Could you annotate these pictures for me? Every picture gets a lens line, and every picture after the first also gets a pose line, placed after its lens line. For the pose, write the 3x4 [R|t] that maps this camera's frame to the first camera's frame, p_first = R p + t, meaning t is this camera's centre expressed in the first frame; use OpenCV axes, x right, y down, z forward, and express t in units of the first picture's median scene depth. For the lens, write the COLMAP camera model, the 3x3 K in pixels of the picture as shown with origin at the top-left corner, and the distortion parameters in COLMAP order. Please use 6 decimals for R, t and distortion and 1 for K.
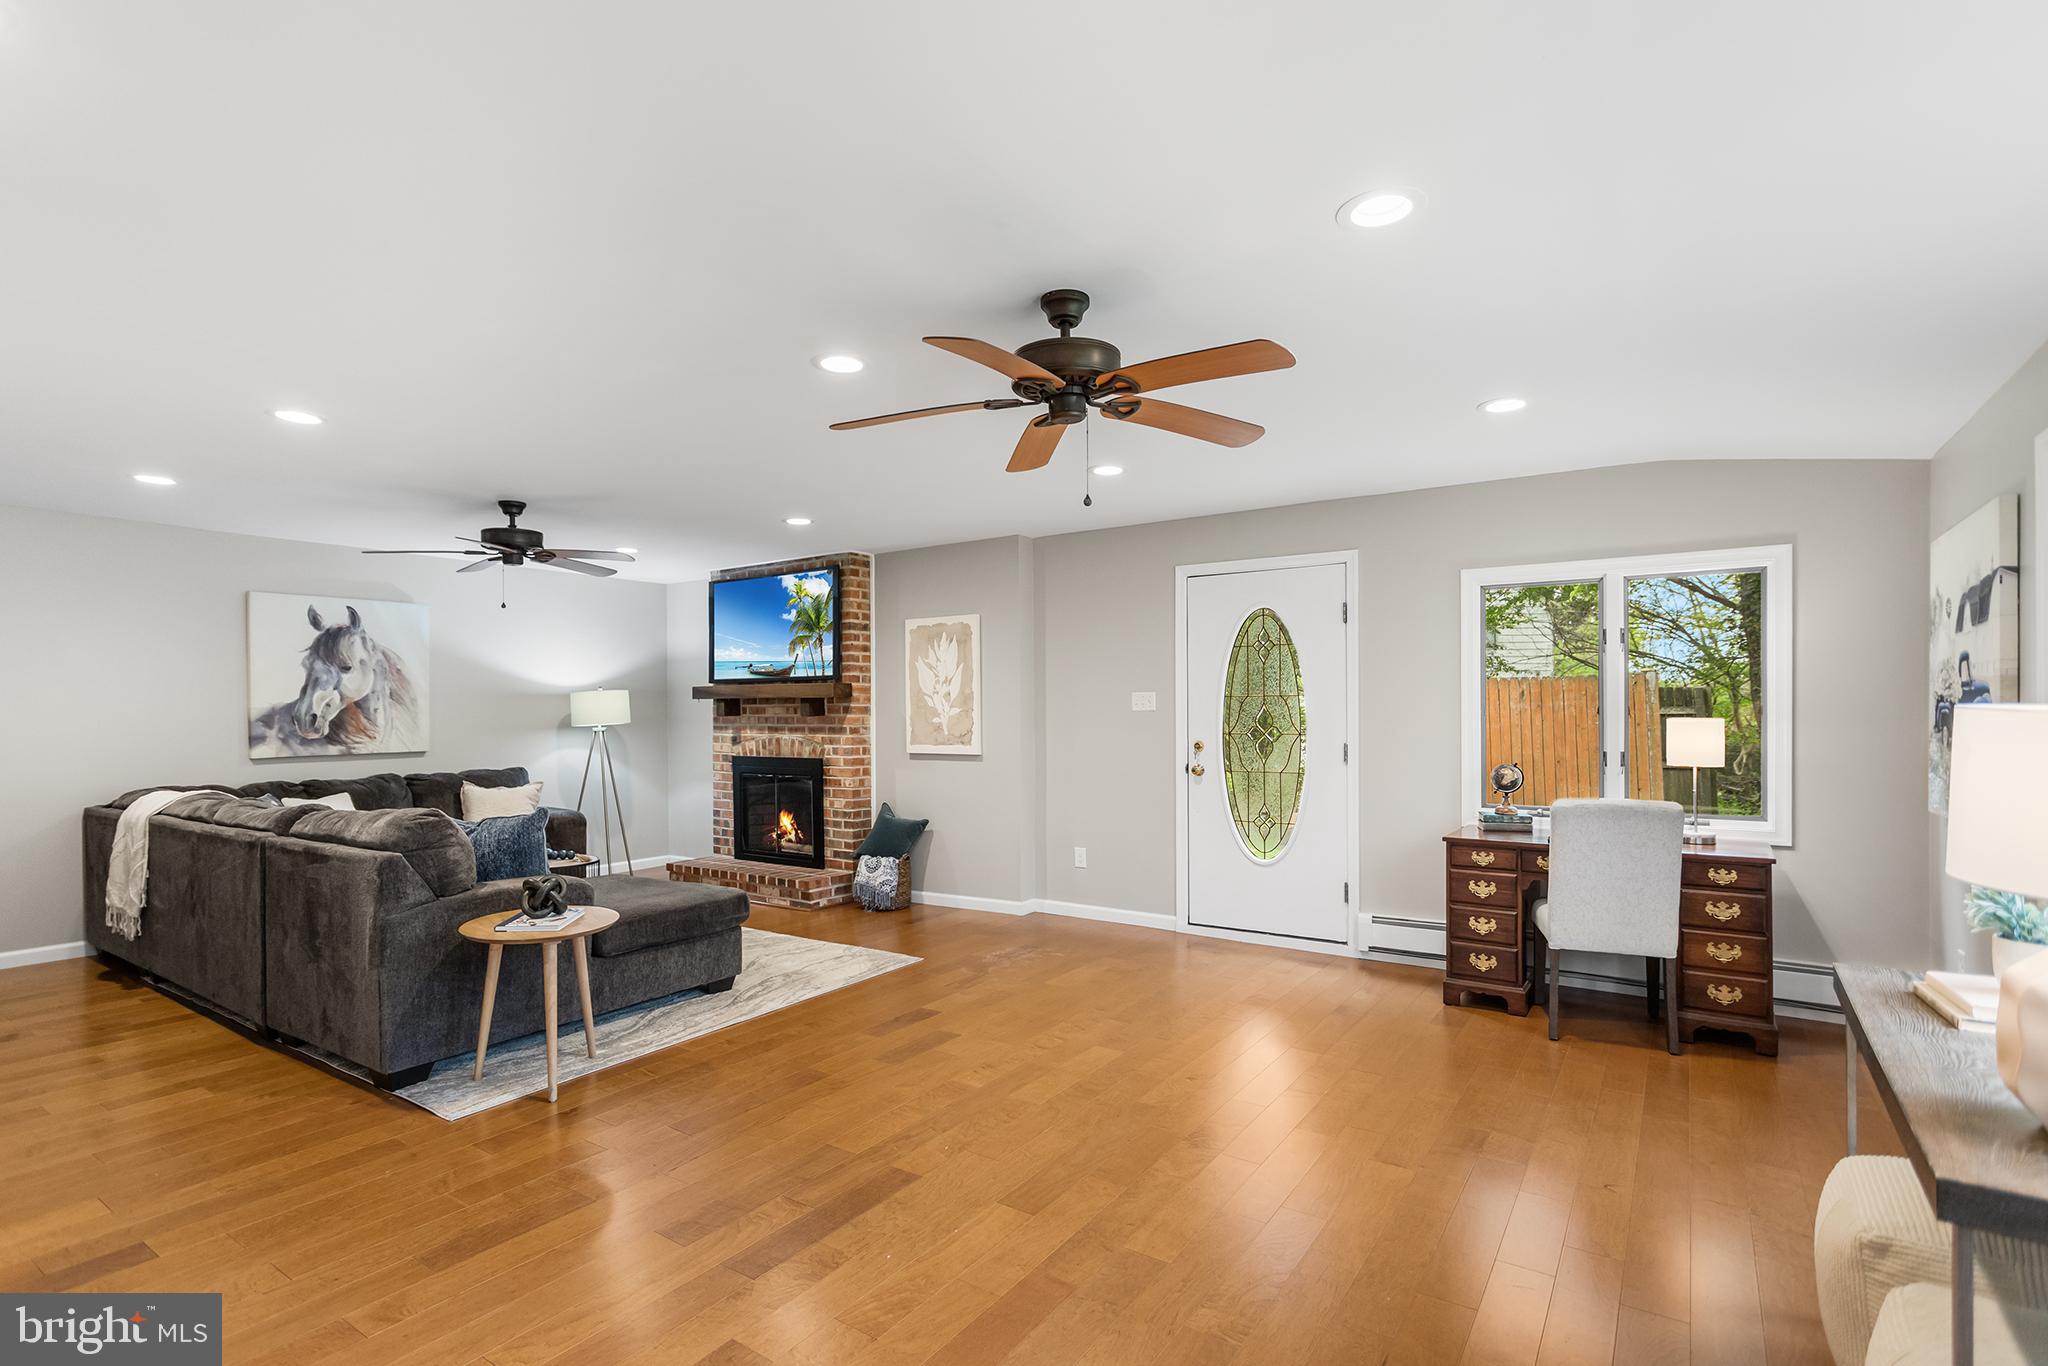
lens RADIAL K [[980.6, 0, 1020.0], [0, 980.6, 718.4], [0, 0, 1]] dist [0.000417, 0.000076]
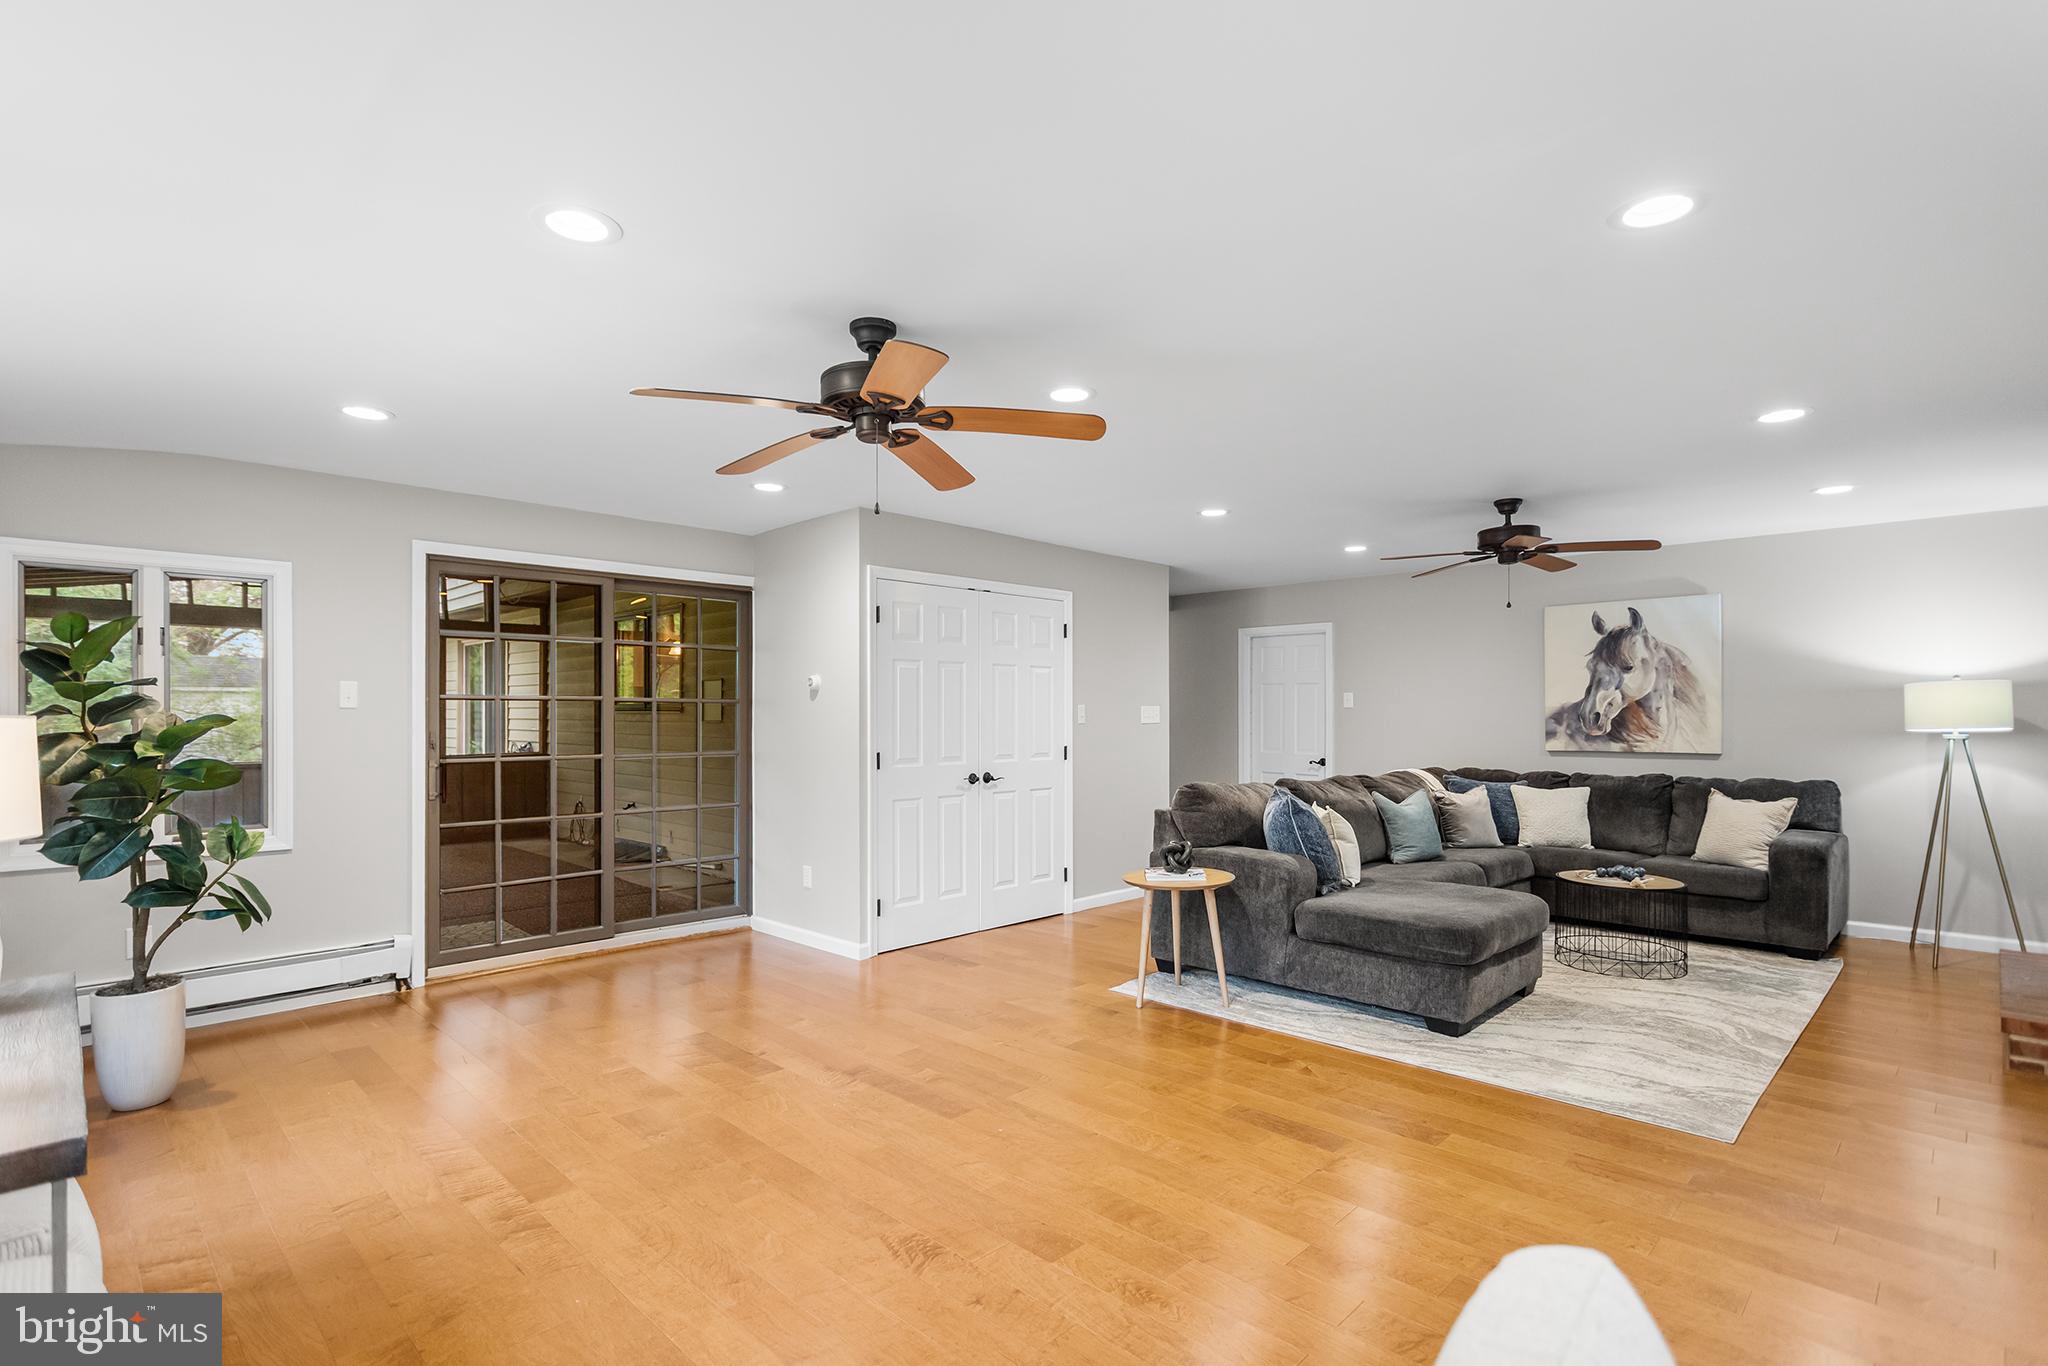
lens RADIAL K [[992.9, 0, 1024.0], [0, 992.9, 683.0], [0, 0, 1]] dist [0.000033, -0.000312]
pose [[-0.176803, -0.024200, -0.983949, 0.445351], [-0.009136, 0.999695, -0.022946, -0.005844], [0.984204, 0.004932, -0.176970, 0.555551]]
